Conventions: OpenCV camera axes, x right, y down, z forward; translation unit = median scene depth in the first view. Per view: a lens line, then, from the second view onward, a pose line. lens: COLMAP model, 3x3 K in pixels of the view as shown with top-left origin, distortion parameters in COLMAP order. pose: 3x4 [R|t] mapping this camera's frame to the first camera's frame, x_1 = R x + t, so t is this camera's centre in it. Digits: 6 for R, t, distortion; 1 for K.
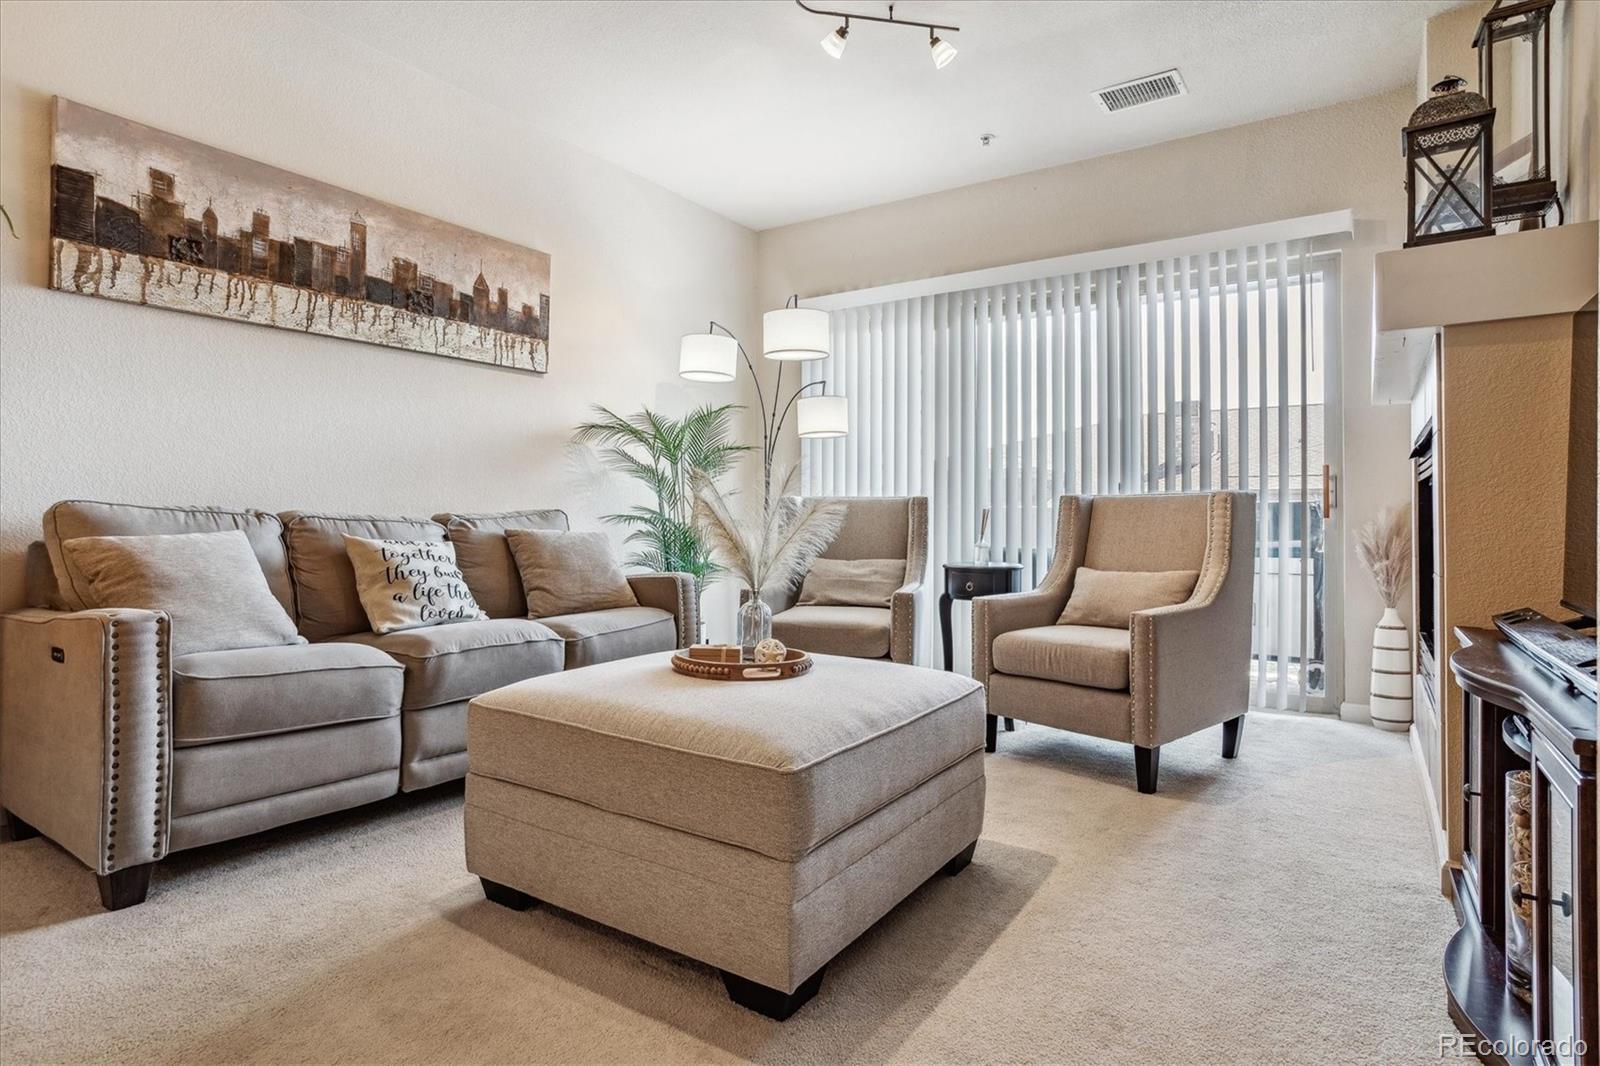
lens RADIAL K [[850.4, 0, 812.2], [0, 850.4, 505.2], [0, 0, 1]] dist [-0.030582, 0.012517]
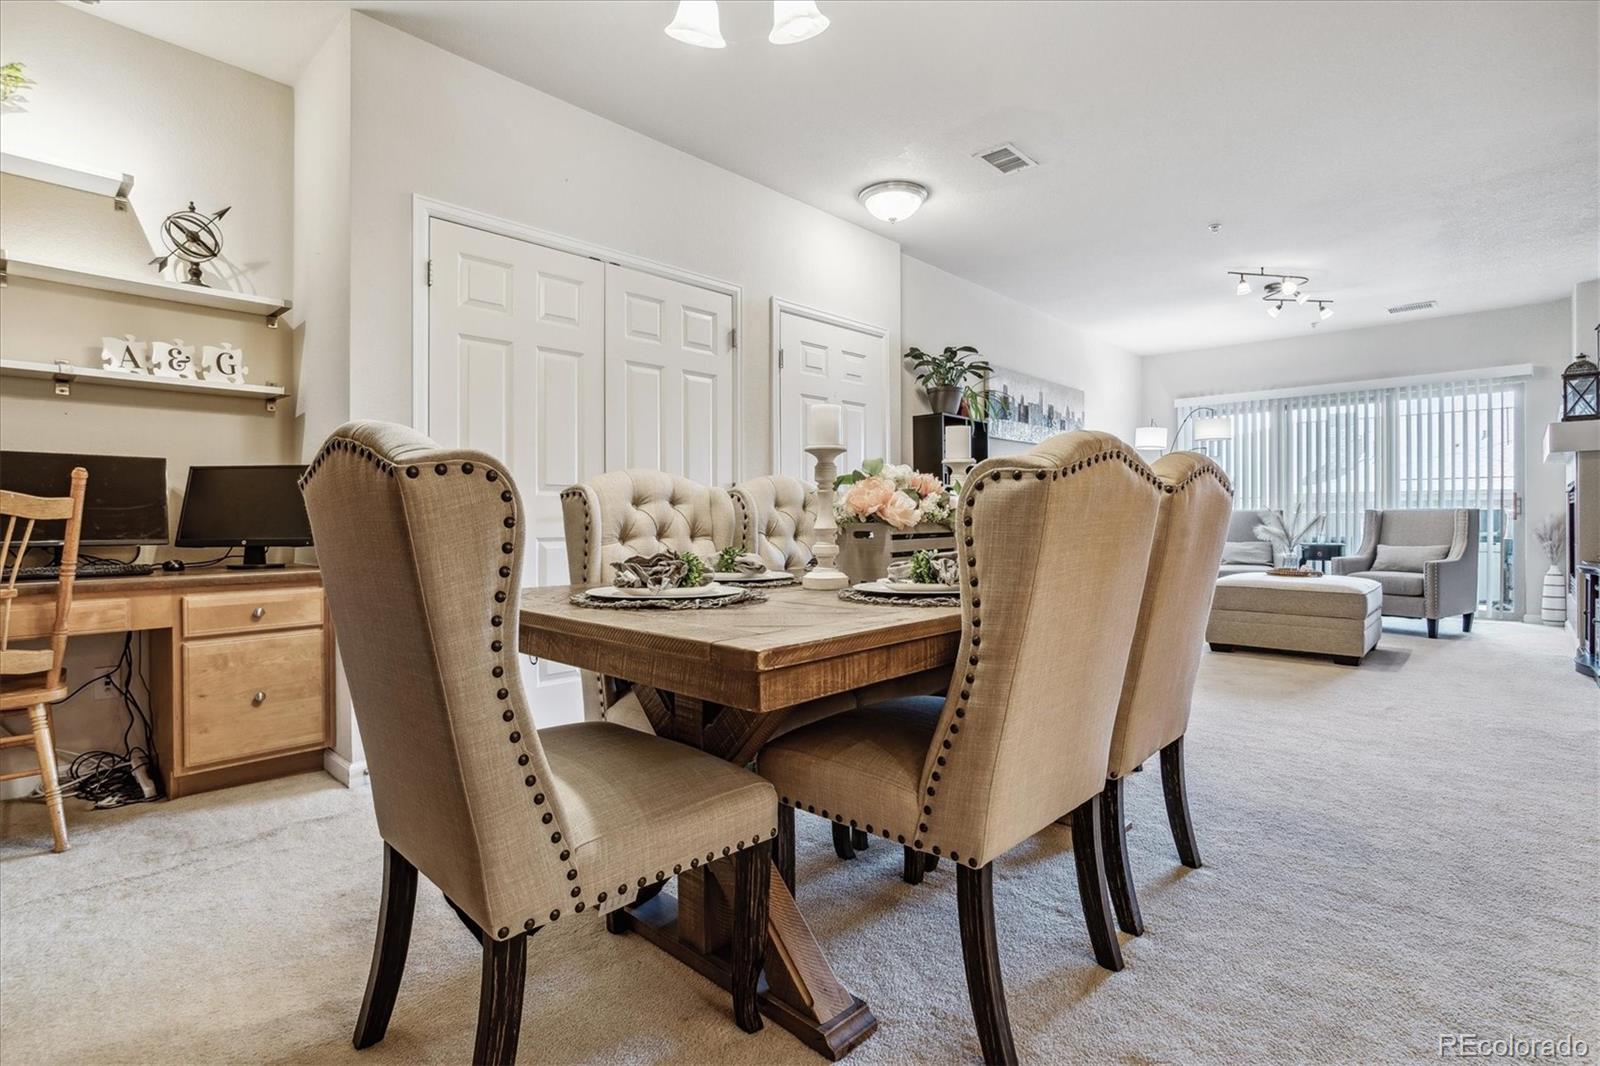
lens RADIAL K [[796.1, 0, 808.9], [0, 796.1, 516.3], [0, 0, 1]] dist [-0.006474, 0.014296]
pose [[0.989775, -0.004450, -0.142567, -0.836651], [0.006784, 0.999851, 0.015889, -0.038116], [0.142475, -0.016693, 0.989658, -1.196819]]
